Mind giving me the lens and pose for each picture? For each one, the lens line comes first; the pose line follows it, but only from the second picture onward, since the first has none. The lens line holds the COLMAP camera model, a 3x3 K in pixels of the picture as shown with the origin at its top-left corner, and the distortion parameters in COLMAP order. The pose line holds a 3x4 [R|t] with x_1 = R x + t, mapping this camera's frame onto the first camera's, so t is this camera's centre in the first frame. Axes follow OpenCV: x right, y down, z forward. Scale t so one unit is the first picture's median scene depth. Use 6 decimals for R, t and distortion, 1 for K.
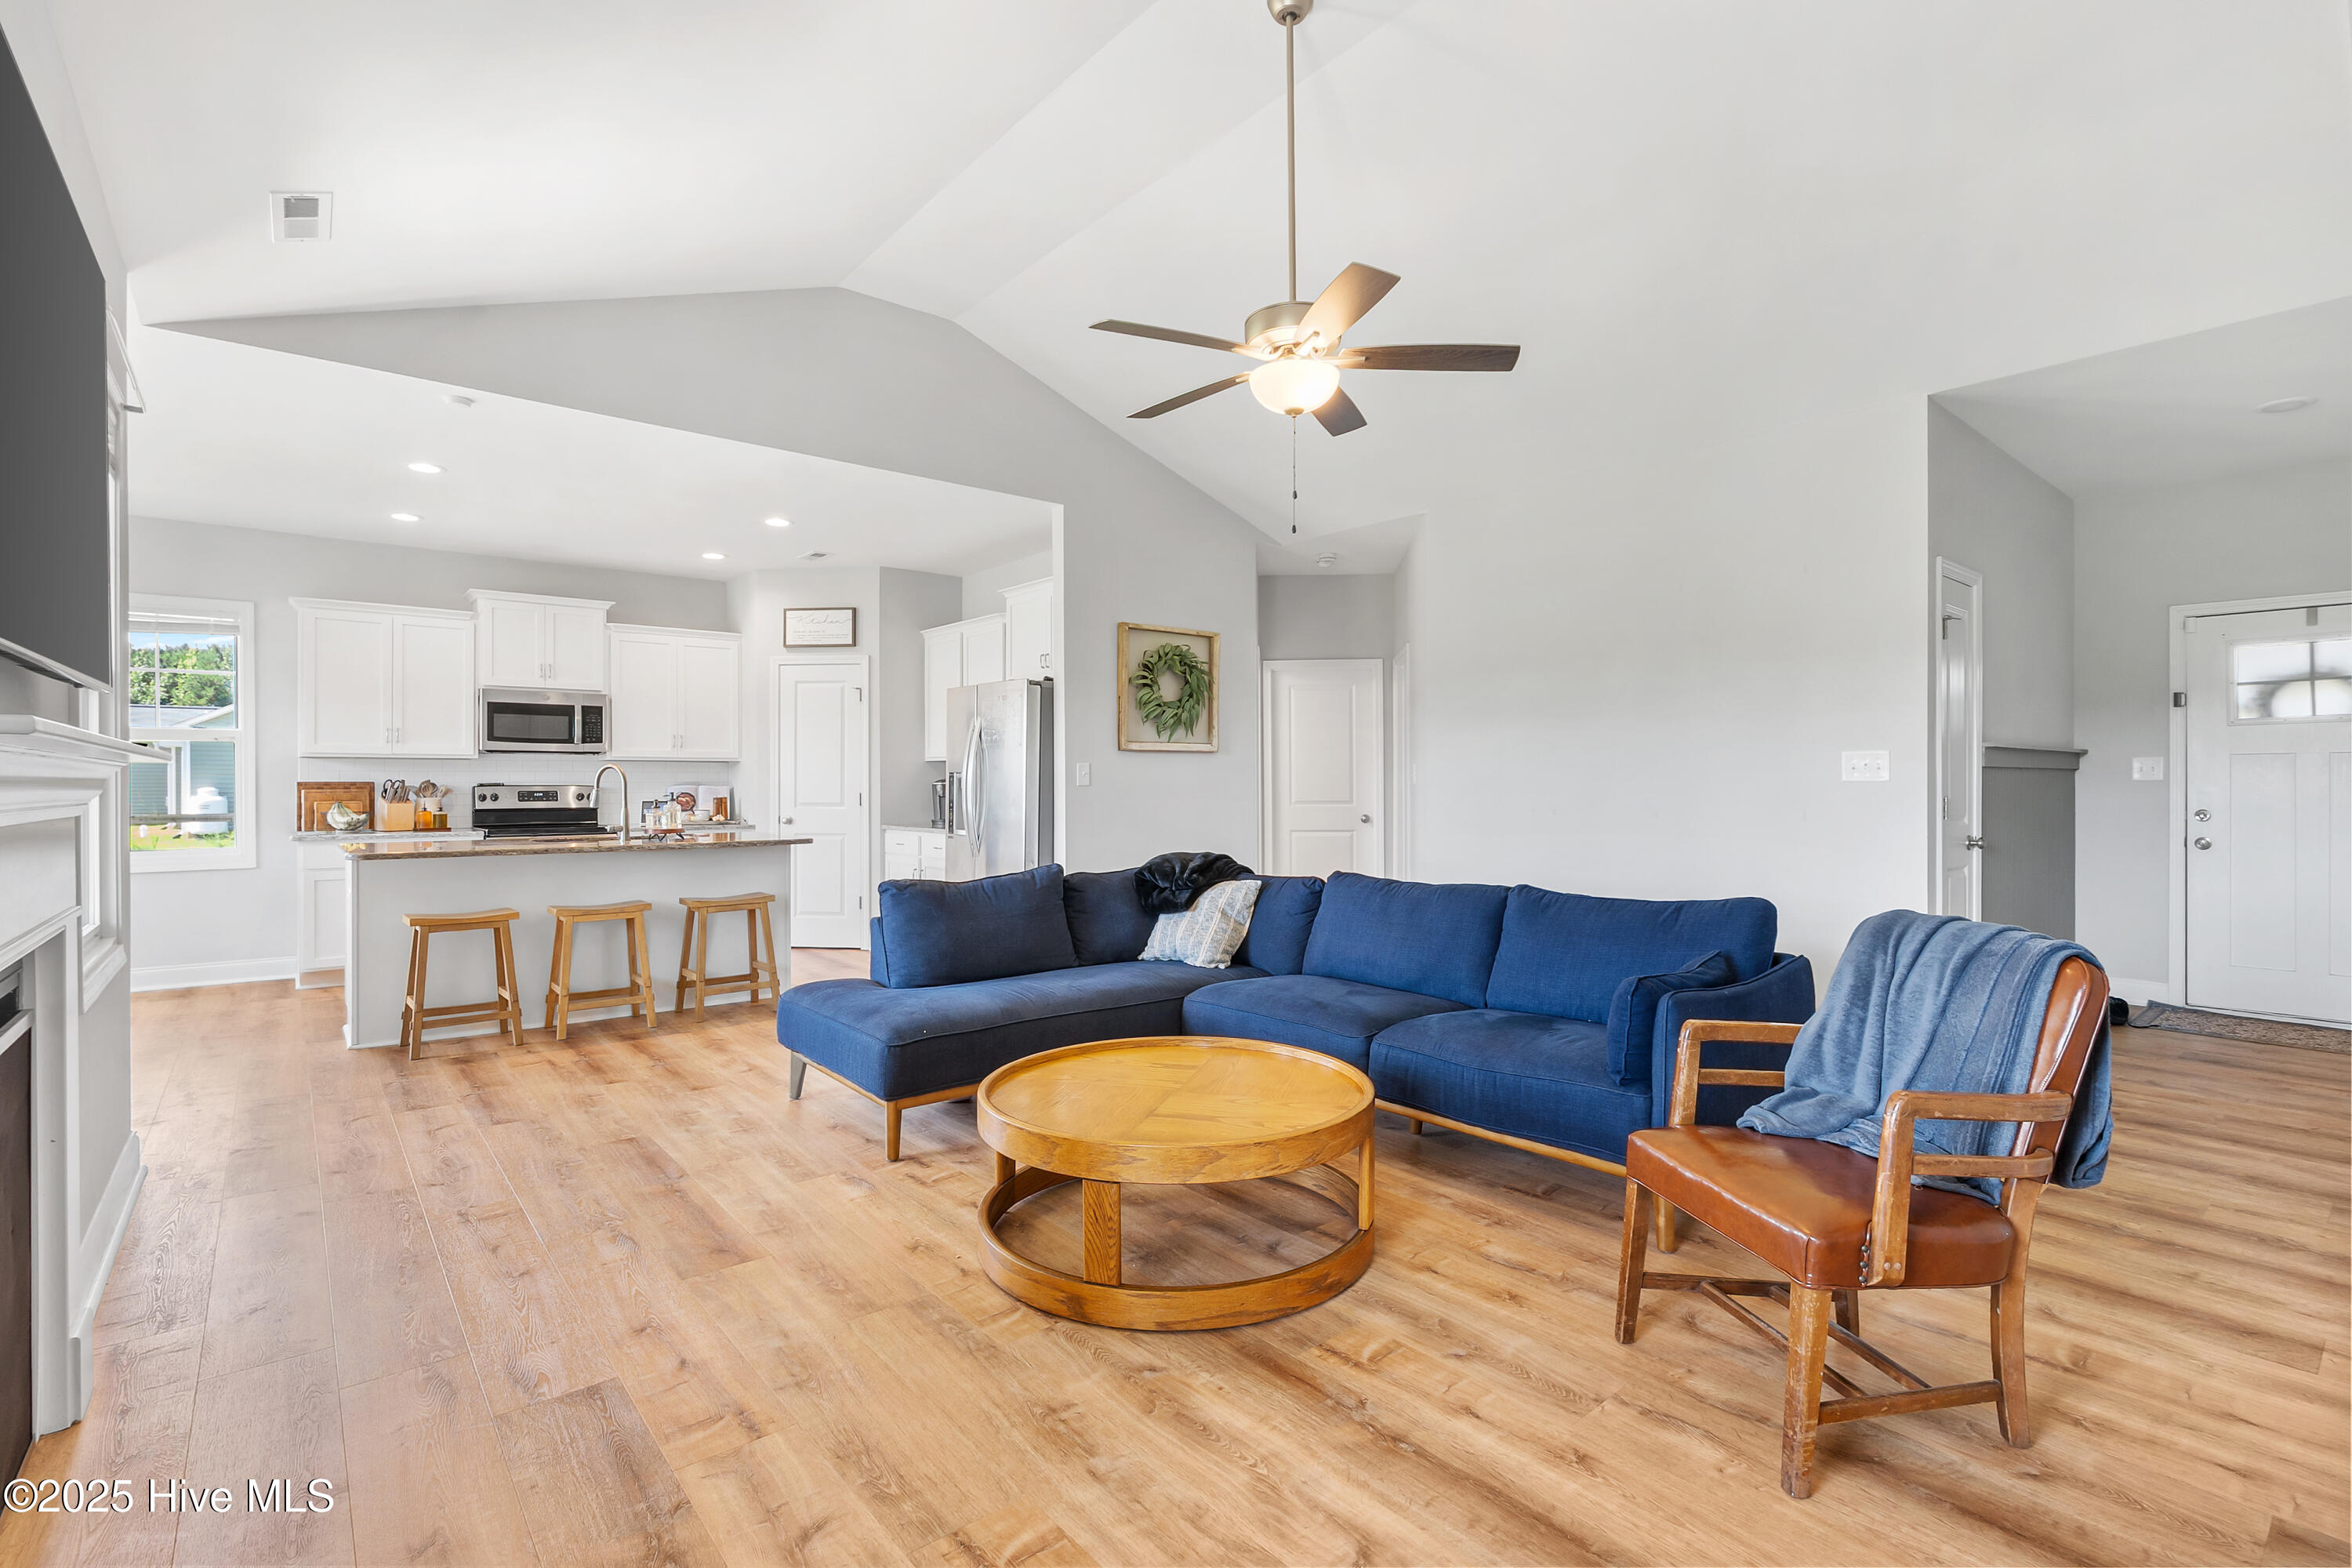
lens RADIAL K [[1072.1, 0, 1166.6], [0, 1072.1, 787.9], [0, 0, 1]] dist [-0.009875, 0.001516]
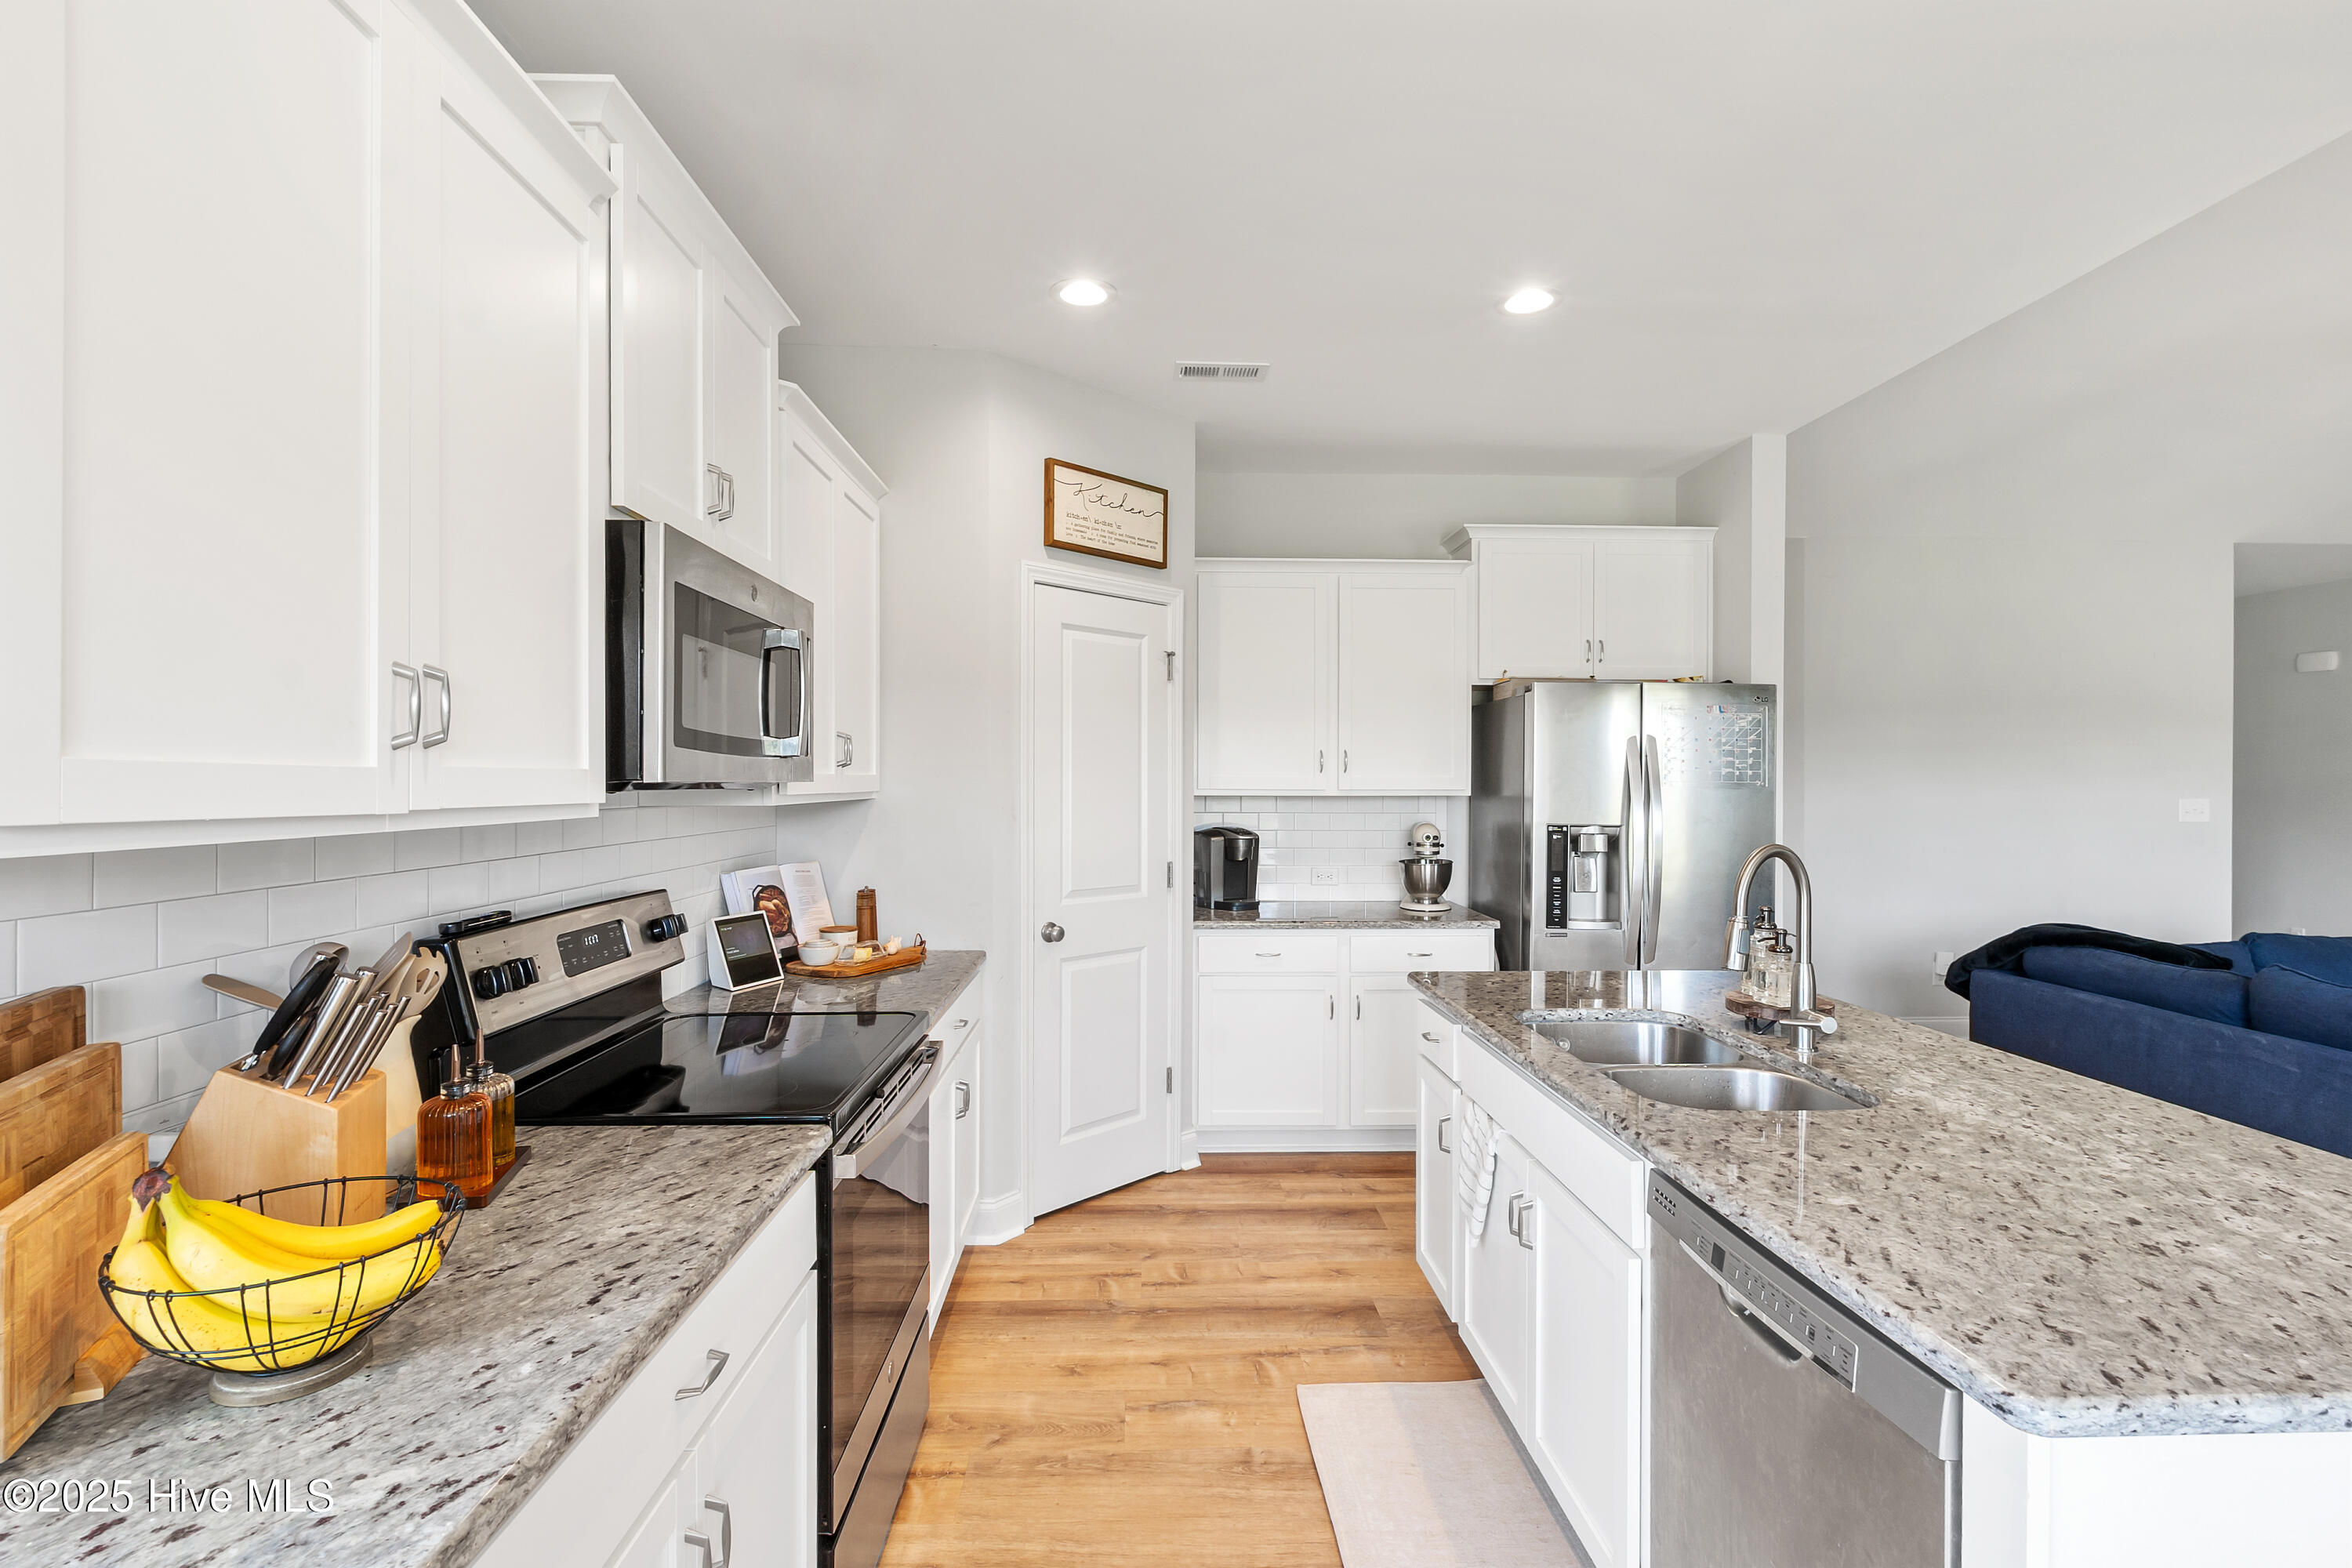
lens RADIAL K [[1072.1, 0, 1171.0], [0, 1072.1, 787.0], [0, 0, 1]] dist [-0.009875, 0.001516]
pose [[0.621552, -0.002832, 0.783368, -0.830874], [0.000870, 0.999995, 0.002925, -0.039055], [-0.783372, -0.001137, 0.621552, 0.838020]]
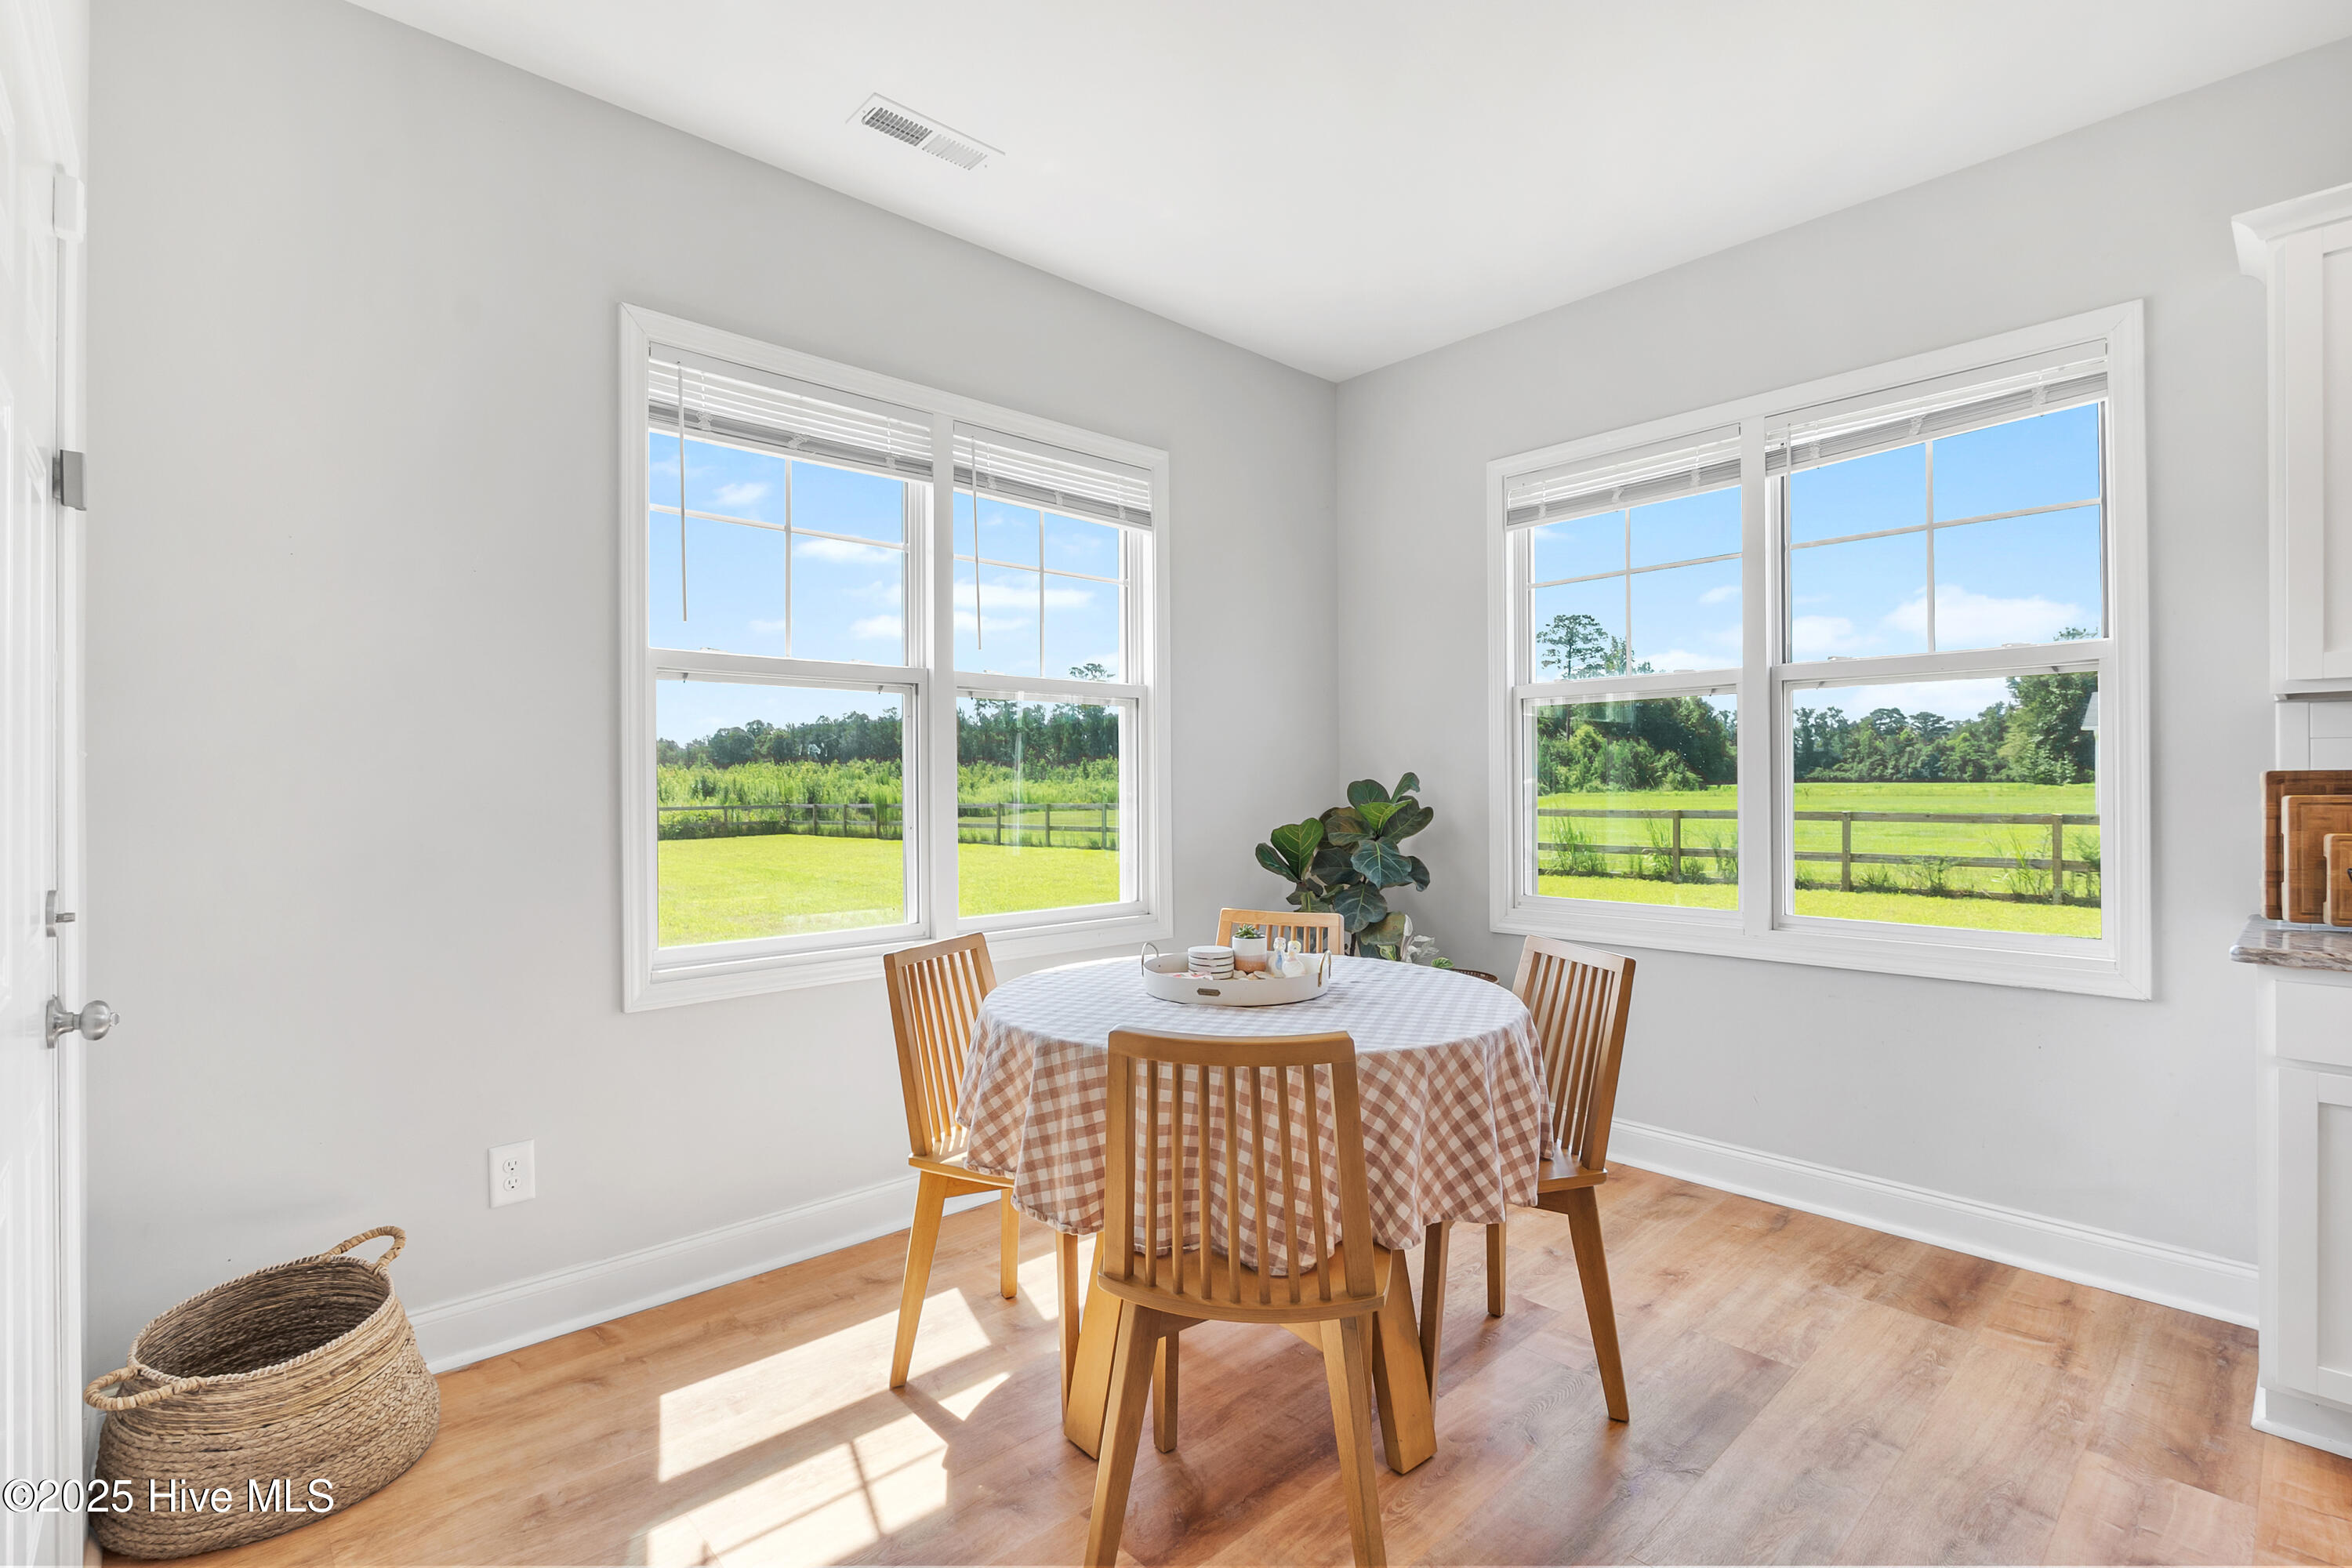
lens RADIAL K [[1072.1, 0, 1178.4], [0, 1072.1, 784.1], [0, 0, 1]] dist [-0.009875, 0.001516]
pose [[0.057099, -0.000133, -0.998369, -0.515461], [-0.004098, 0.999992, -0.000367, -0.000210], [0.998360, 0.004112, 0.057098, 0.656607]]
